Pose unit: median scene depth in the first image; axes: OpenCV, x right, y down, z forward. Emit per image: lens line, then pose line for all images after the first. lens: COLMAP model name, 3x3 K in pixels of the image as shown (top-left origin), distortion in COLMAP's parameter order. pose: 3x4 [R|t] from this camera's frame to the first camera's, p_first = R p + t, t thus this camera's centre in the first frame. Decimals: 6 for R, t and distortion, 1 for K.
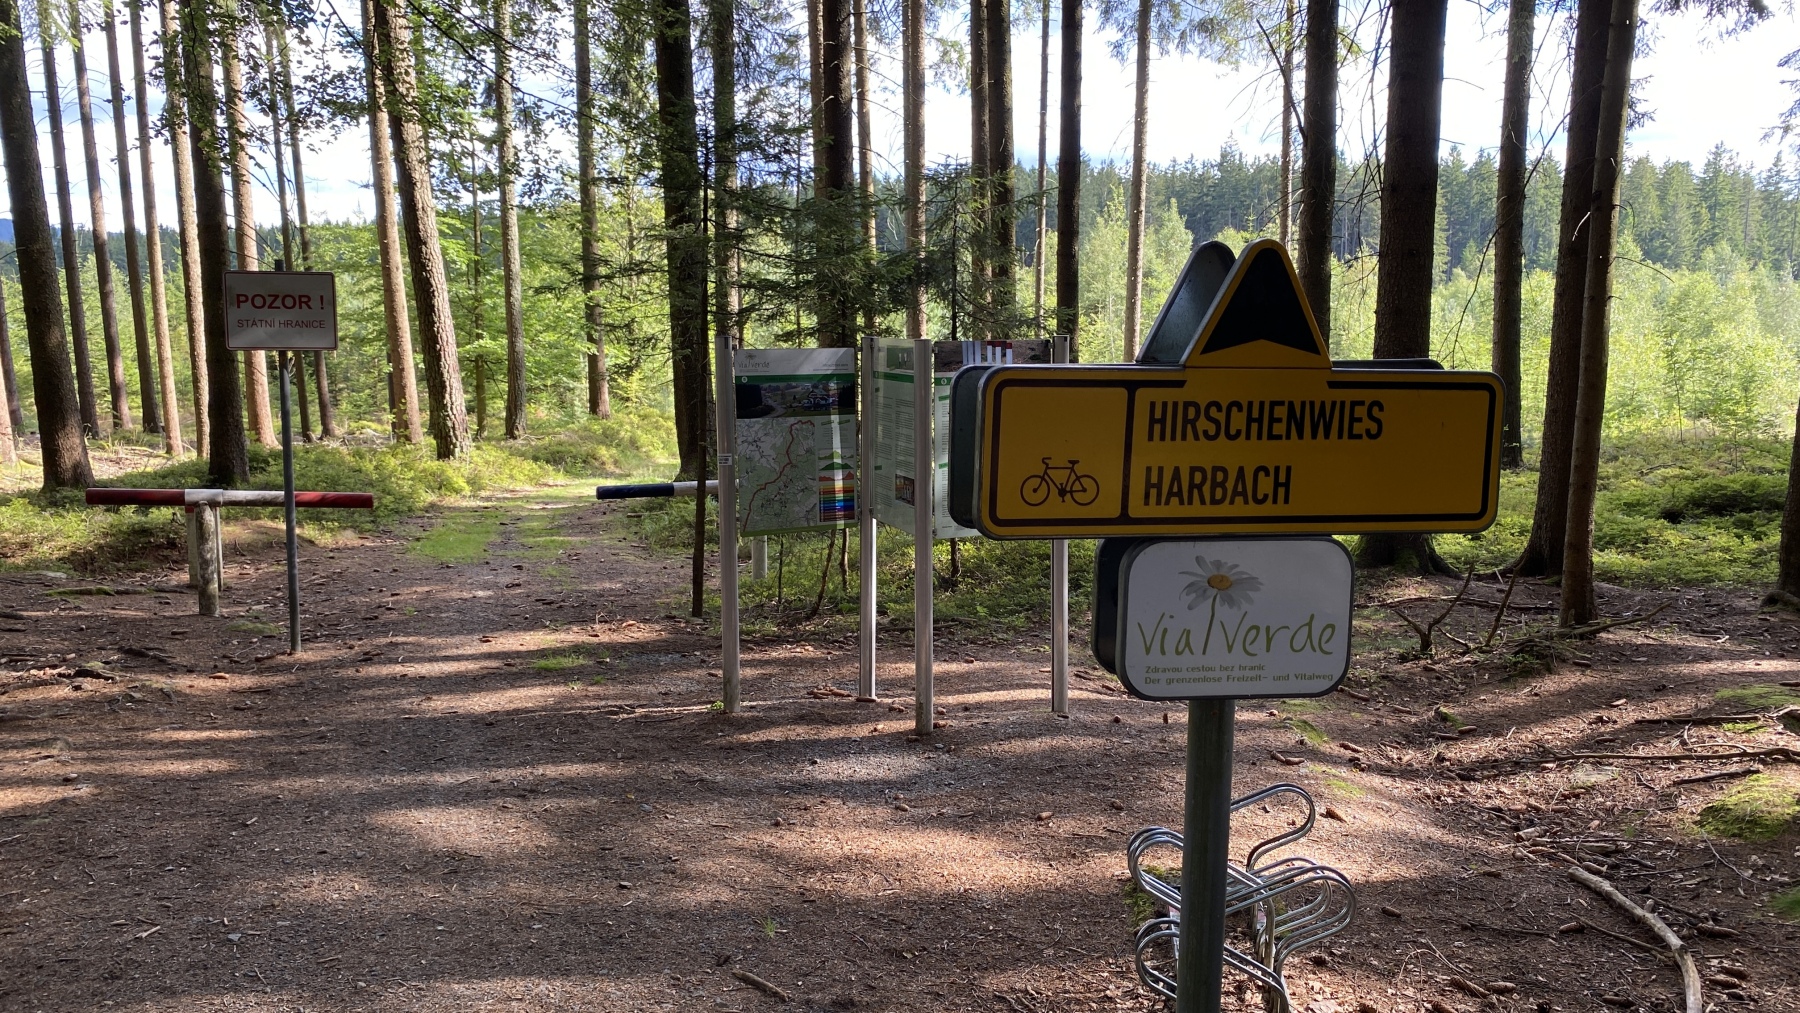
lens RADIAL K [[1380.1, 0, 900.0], [0, 1380.1, 506.5], [0, 0, 1]] dist [0.088160, -0.132829]
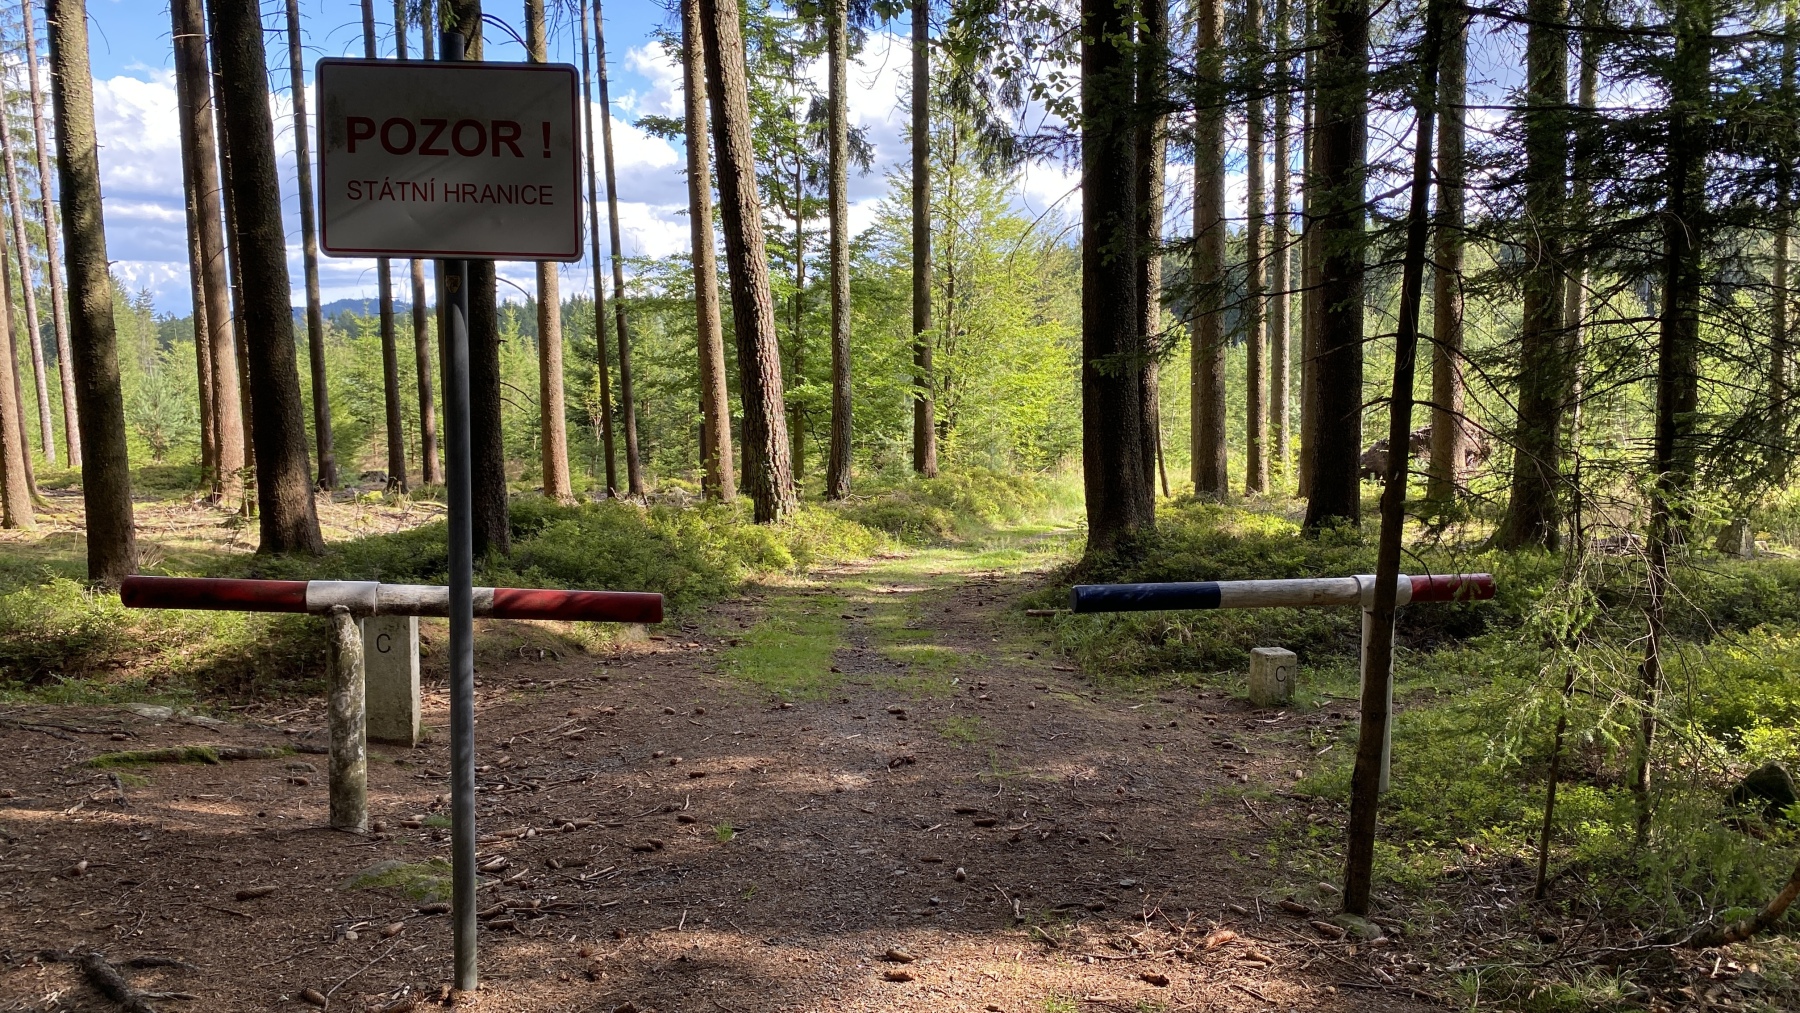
lens RADIAL K [[1399.0, 0, 900.0], [0, 1399.0, 506.5], [0, 0, 1]] dist [0.294779, -0.411703]
pose [[0.978103, 0.016238, -0.207485, -0.088132], [-0.026008, 0.998673, -0.044447, -0.009767], [0.206488, 0.048870, 0.977228, 0.241170]]
